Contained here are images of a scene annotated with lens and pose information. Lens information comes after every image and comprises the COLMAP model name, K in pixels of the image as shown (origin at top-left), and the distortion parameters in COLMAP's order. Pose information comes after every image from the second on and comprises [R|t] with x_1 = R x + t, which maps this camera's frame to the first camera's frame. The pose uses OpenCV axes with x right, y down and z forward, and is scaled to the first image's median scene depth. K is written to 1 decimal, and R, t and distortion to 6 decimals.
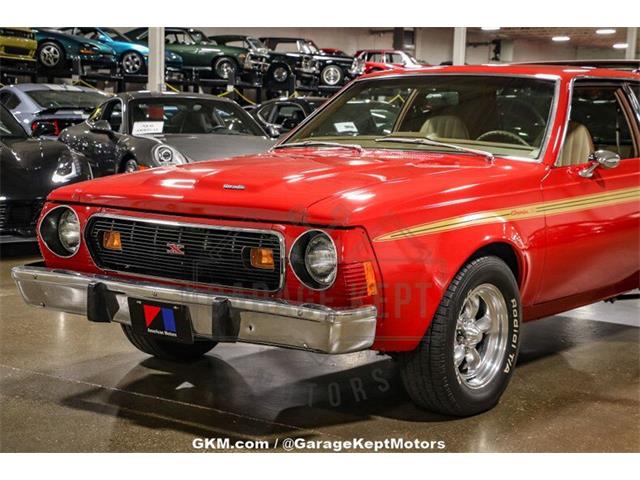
lens RADIAL K [[1222.2, 0, 320.0], [0, 1222.2, 248.6], [0, 0, 1]] dist [0.188449, 0.337895]
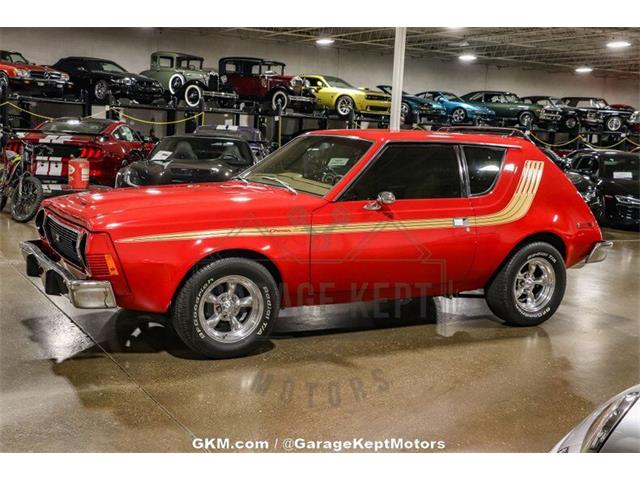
lens RADIAL K [[811.2, 0, 320.0], [0, 811.2, 240.0], [0, 0, 1]] dist [0.016032, 0.045078]
pose [[0.906699, 0.072302, -0.415536, 0.117513], [-0.069181, 0.997349, 0.022582, -0.008232], [0.416067, 0.008272, 0.909296, 0.021604]]
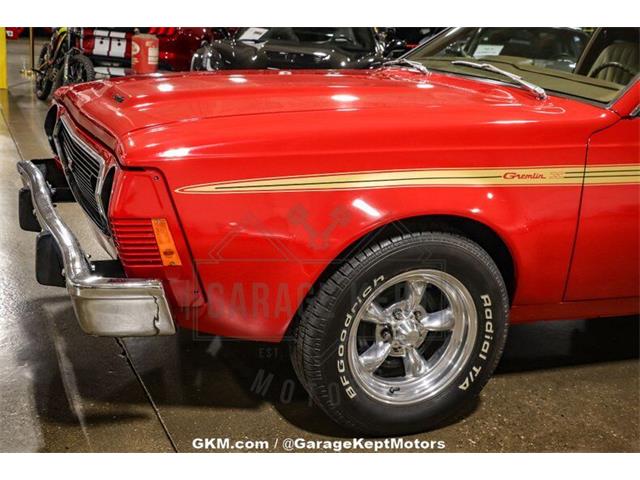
lens RADIAL K [[811.2, 0, 320.0], [0, 811.2, 240.0], [0, 0, 1]] dist [0.016032, 0.045078]
pose [[0.859587, 0.177655, -0.479112, 0.055029], [-0.117691, 0.981241, 0.152692, -0.009568], [0.497251, -0.074865, 0.864371, 0.101248]]
